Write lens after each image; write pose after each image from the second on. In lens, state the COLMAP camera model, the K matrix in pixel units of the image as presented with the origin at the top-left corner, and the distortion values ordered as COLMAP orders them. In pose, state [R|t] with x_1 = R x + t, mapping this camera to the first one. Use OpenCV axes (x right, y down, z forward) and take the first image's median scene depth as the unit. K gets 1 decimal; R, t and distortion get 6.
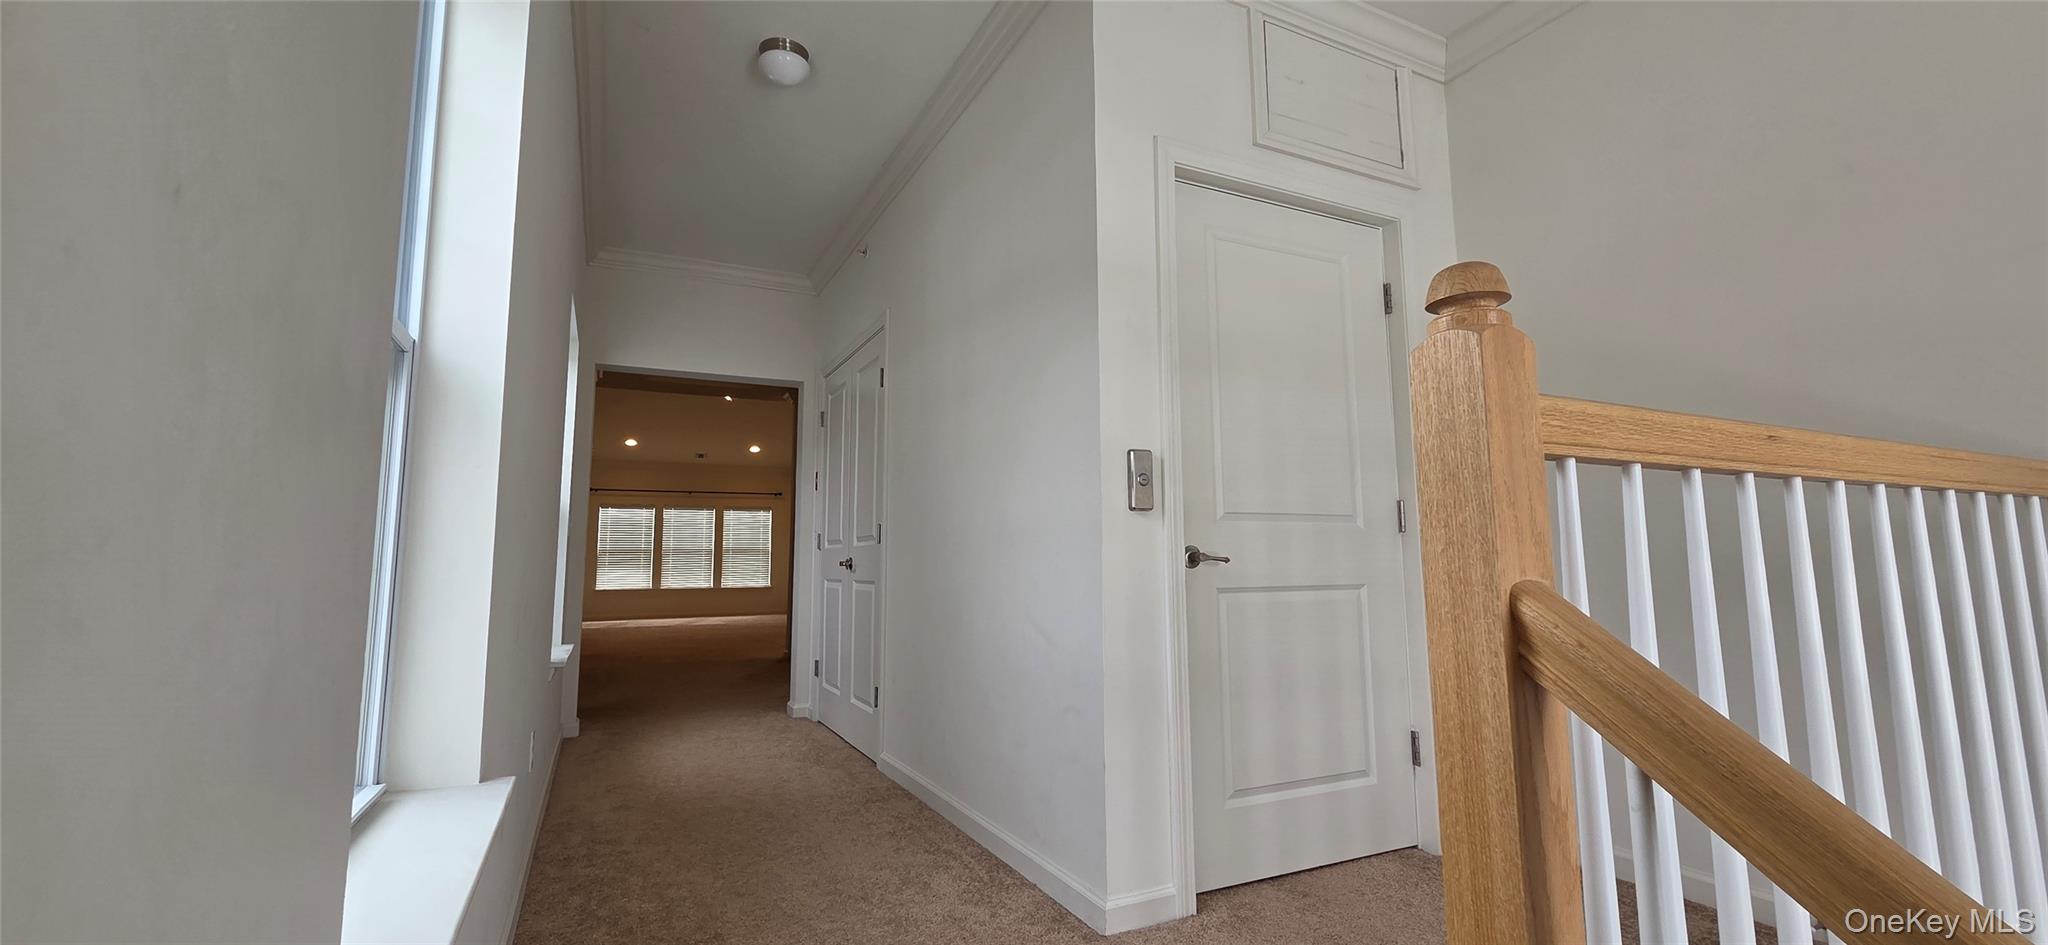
lens RADIAL K [[829.7, 0, 1003.6], [0, 829.7, 462.5], [0, 0, 1]] dist [0.023021, 0.000615]
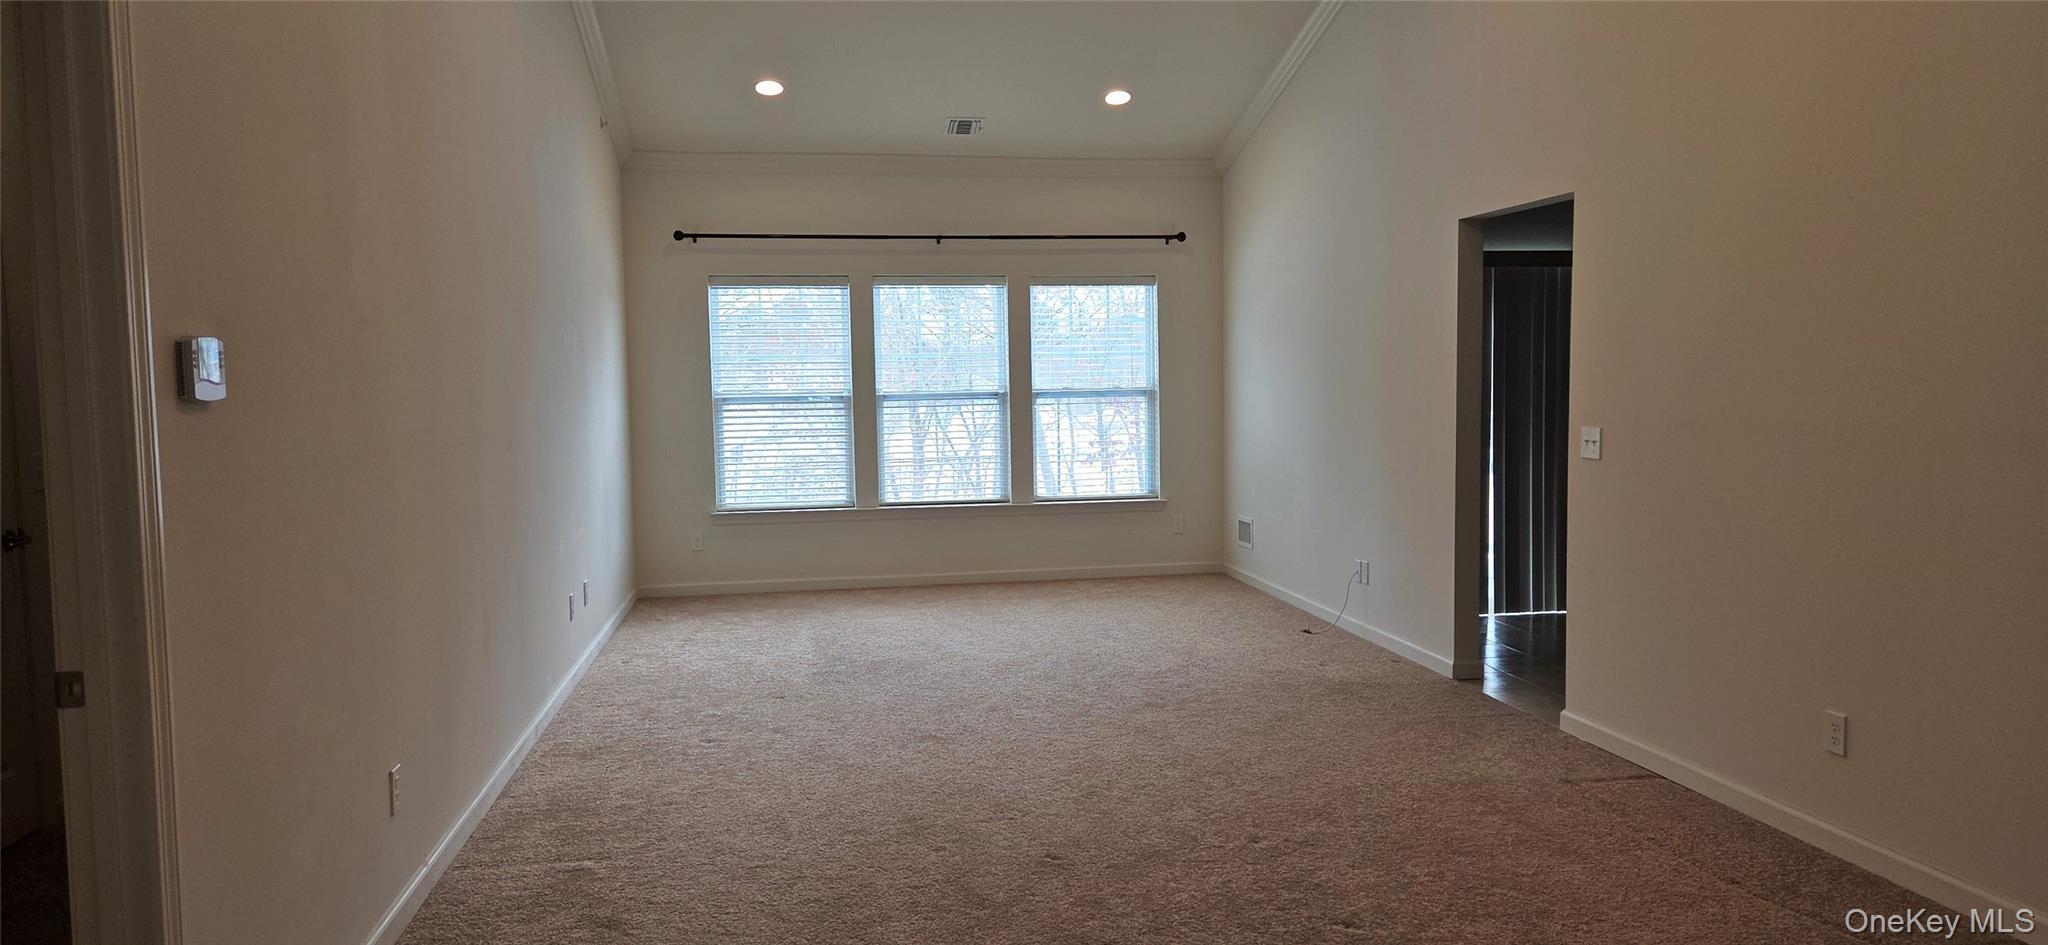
lens RADIAL K [[1329.2, 0, 1033.7], [0, 1329.2, 472.0], [0, 0, 1]] dist [0.061762, -0.009910]
pose [[0.960072, 0.011083, -0.279533, -0.182704], [0.041350, 0.982618, 0.180976, 0.034355], [0.276679, -0.185309, 0.942926, 0.467411]]
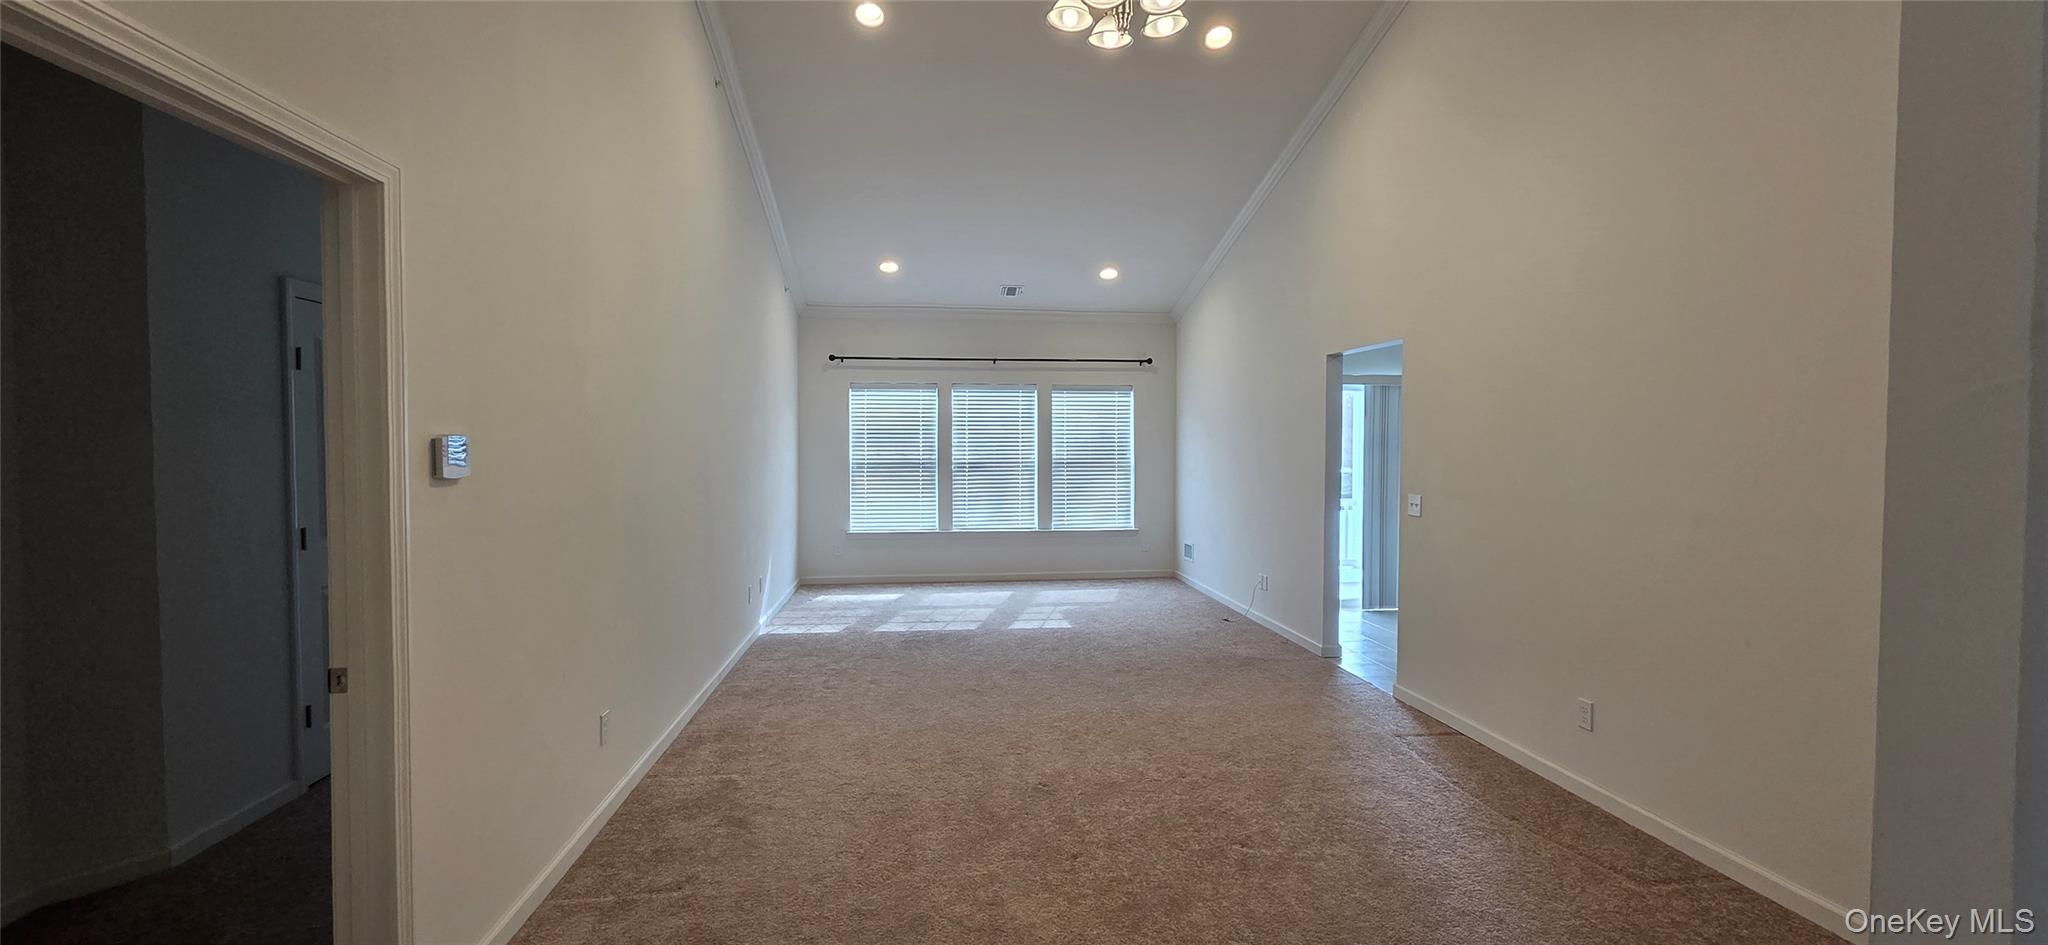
lens RADIAL K [[829.7, 0, 1024.6], [0, 829.7, 467.4], [0, 0, 1]] dist [0.023021, 0.000615]
pose [[0.946579, 0.016391, -0.322054, -0.180994], [0.029469, 0.990132, 0.137007, 0.032625], [0.321121, -0.139178, 0.936755, 0.484370]]
